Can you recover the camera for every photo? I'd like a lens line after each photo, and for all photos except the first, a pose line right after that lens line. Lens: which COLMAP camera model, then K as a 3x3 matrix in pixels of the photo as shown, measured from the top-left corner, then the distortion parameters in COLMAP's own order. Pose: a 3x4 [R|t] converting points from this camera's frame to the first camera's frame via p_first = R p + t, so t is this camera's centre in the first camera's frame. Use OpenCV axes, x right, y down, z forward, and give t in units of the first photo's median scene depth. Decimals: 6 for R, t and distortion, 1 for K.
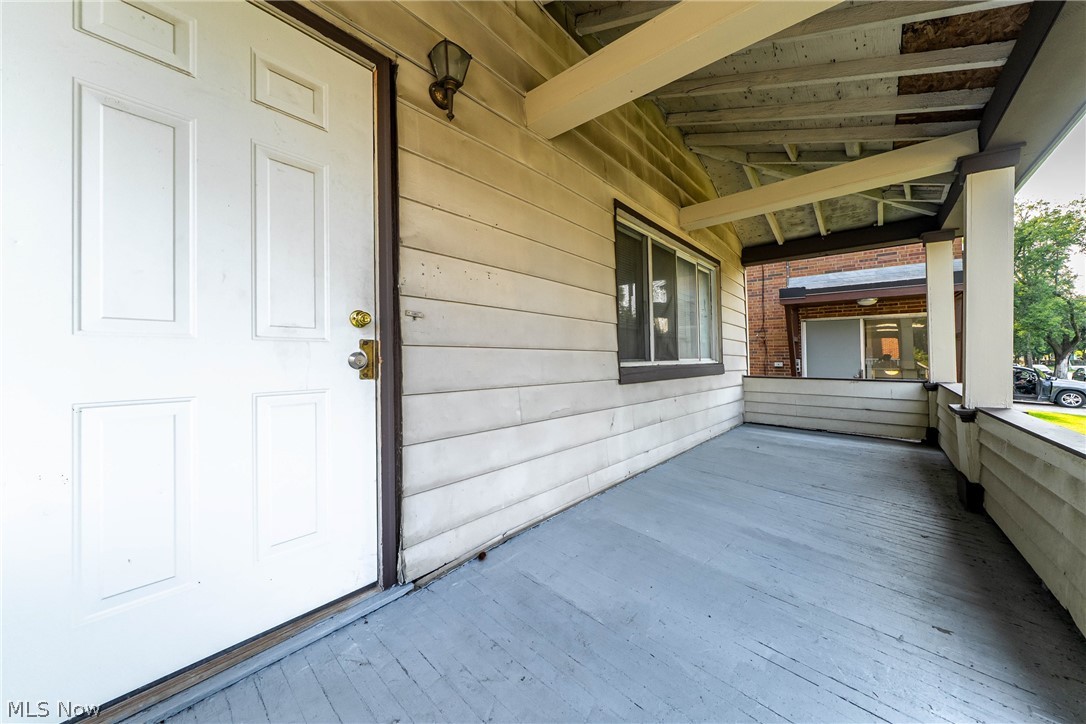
lens RADIAL K [[380.4, 0, 541.5], [0, 380.4, 359.2], [0, 0, 1]] dist [-0.020741, 0.000054]
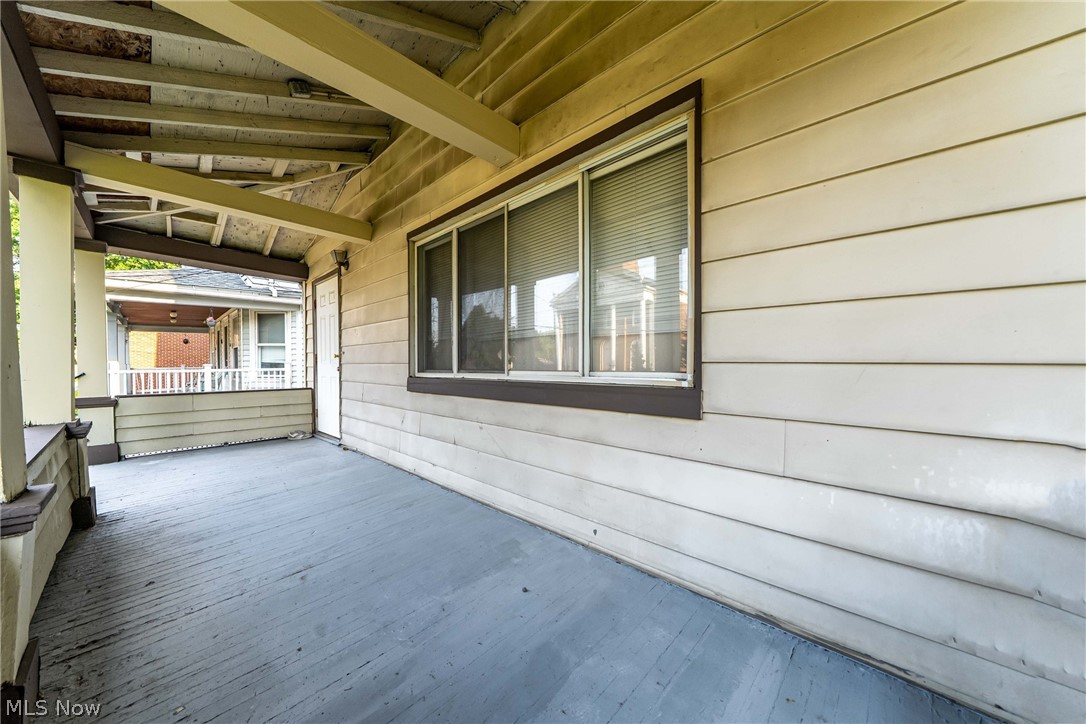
lens RADIAL K [[380.4, 0, 541.5], [0, 380.4, 359.2], [0, 0, 1]] dist [-0.020741, 0.000054]
pose [[-0.015172, 0.015599, -0.999763, 1.328584], [0.023582, 0.999606, 0.015238, -0.040346], [0.999607, -0.023345, -0.015534, 1.373649]]
